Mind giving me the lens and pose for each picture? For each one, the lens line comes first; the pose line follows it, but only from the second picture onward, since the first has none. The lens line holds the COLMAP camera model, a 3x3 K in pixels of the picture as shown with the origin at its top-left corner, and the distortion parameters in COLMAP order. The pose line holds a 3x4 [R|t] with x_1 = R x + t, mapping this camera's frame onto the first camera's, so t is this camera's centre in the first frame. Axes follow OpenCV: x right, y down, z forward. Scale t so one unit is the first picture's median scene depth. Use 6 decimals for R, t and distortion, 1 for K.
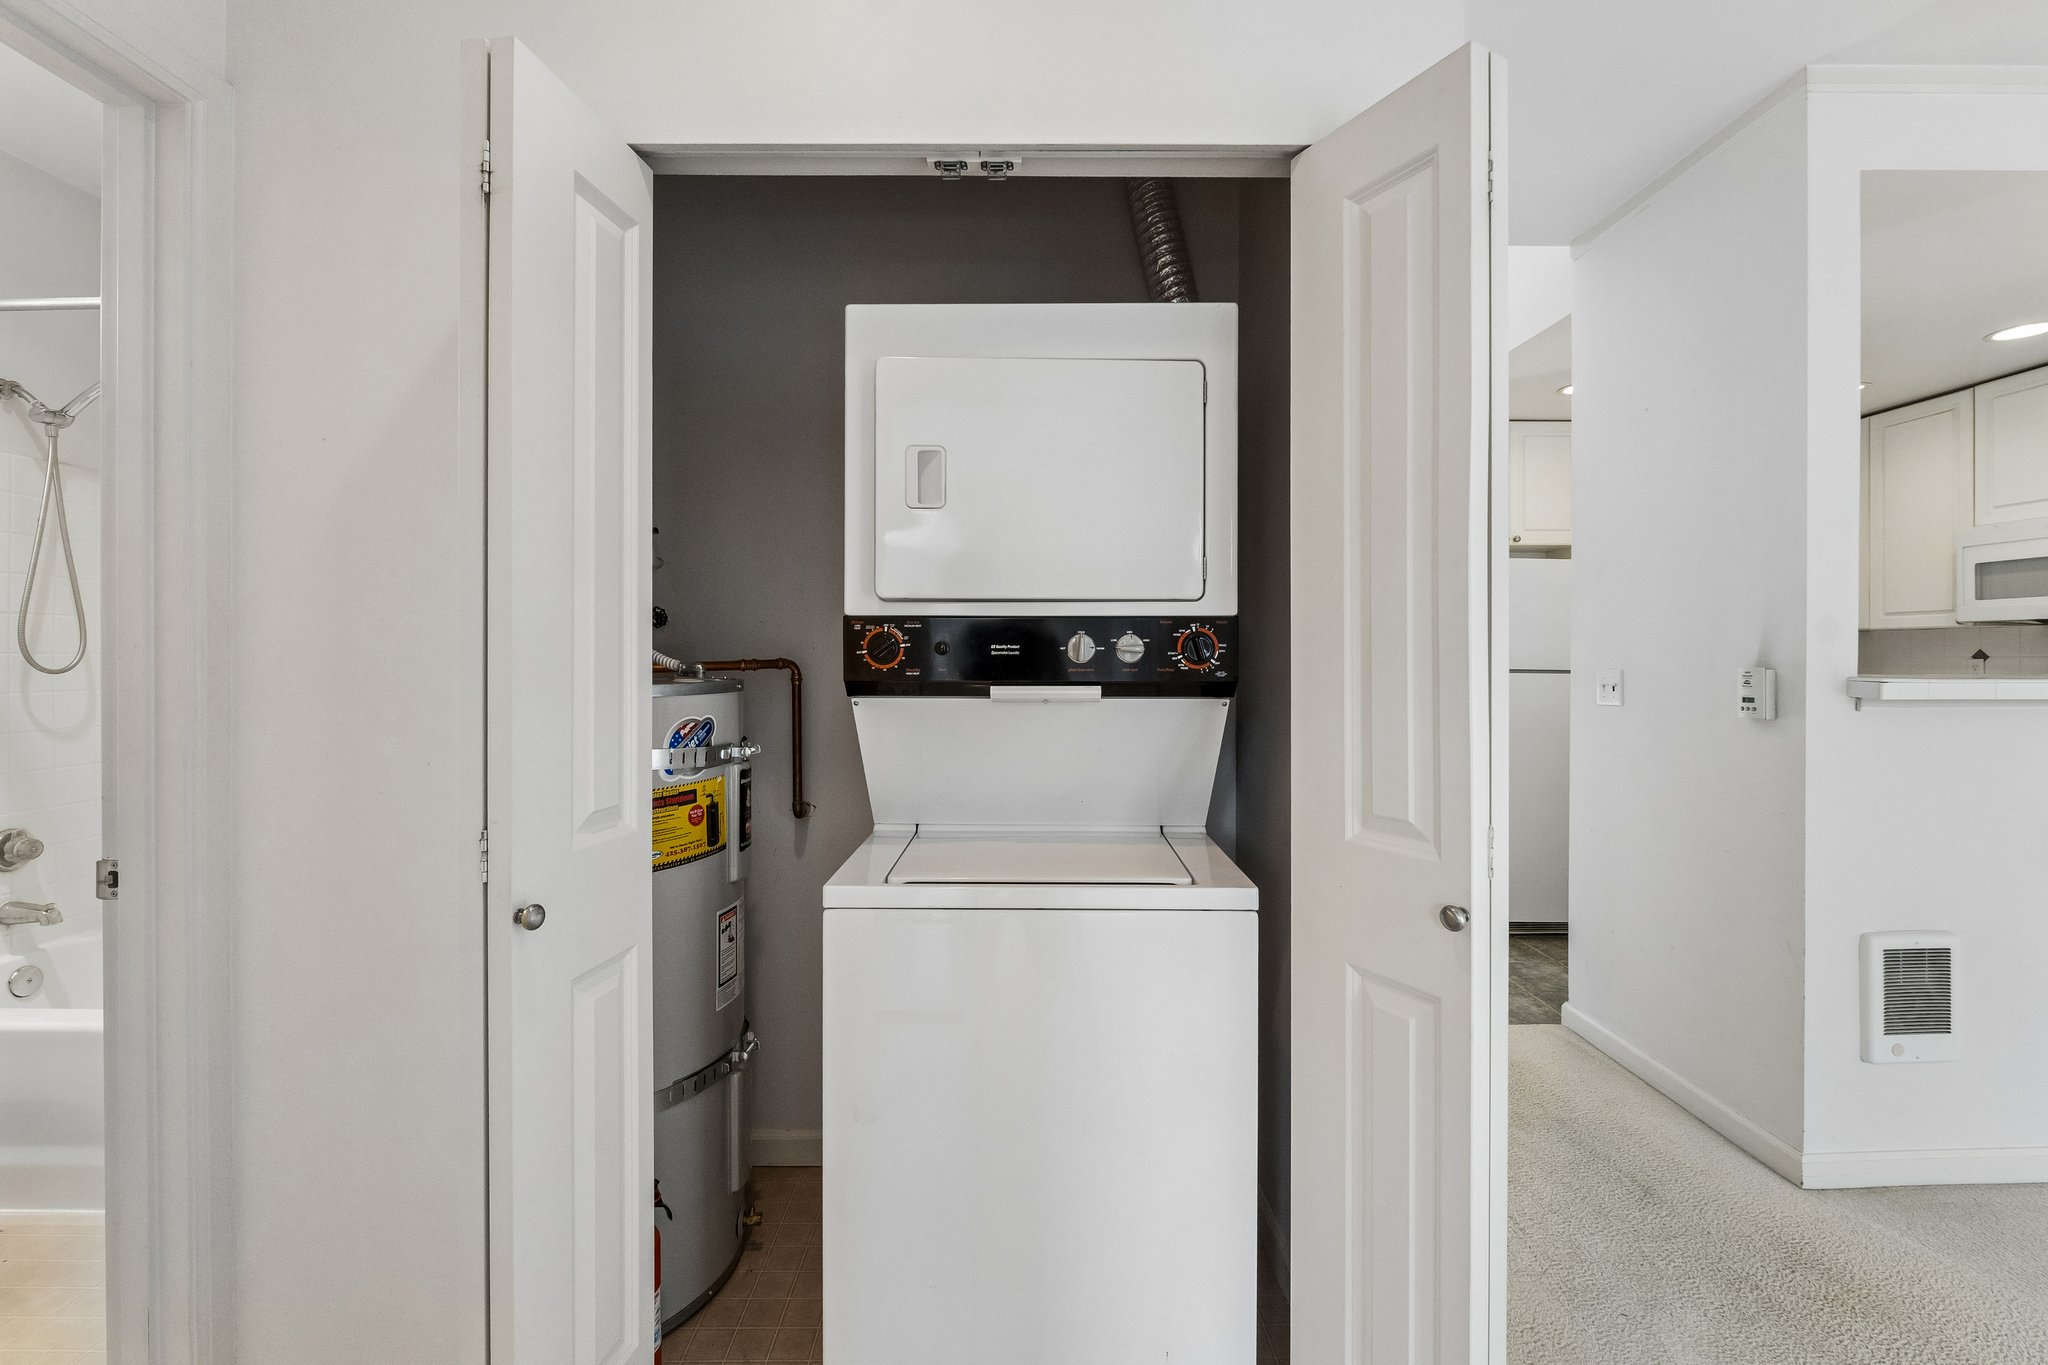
lens RADIAL K [[852.1, 0, 1031.9], [0, 852.1, 668.5], [0, 0, 1]] dist [-0.008387, -0.000097]
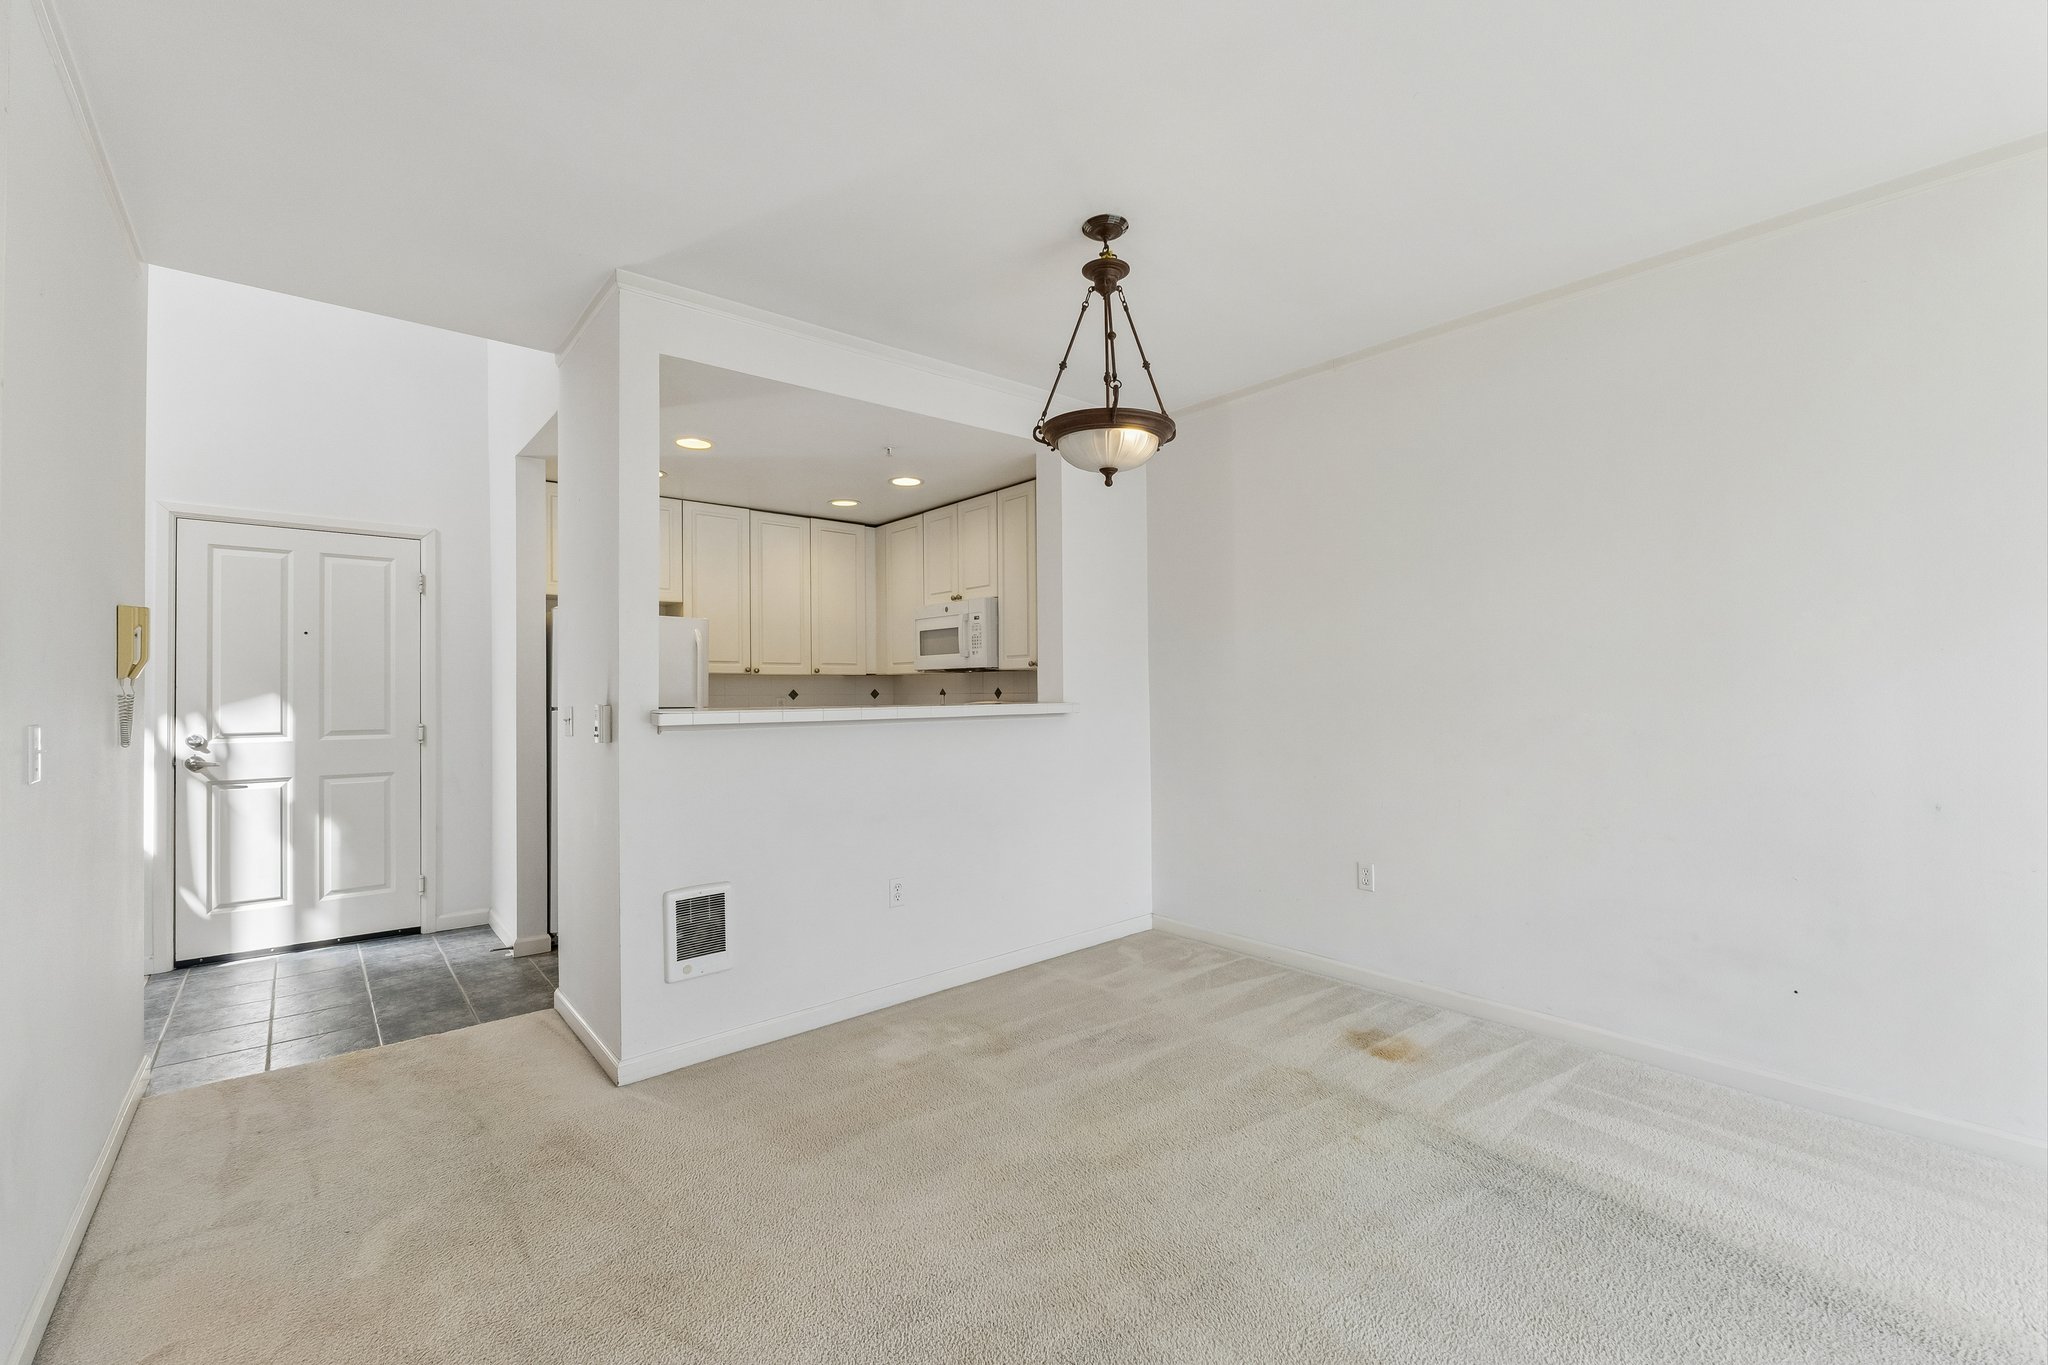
lens RADIAL K [[849.7, 0, 1027.3], [0, 849.7, 691.8], [0, 0, 1]] dist [-0.020692, -0.000069]
pose [[0.767158, -0.010807, 0.641367, 0.479817], [0.024269, 0.999631, -0.012186, 0.009278], [-0.640998, 0.024914, 0.767138, -0.424314]]
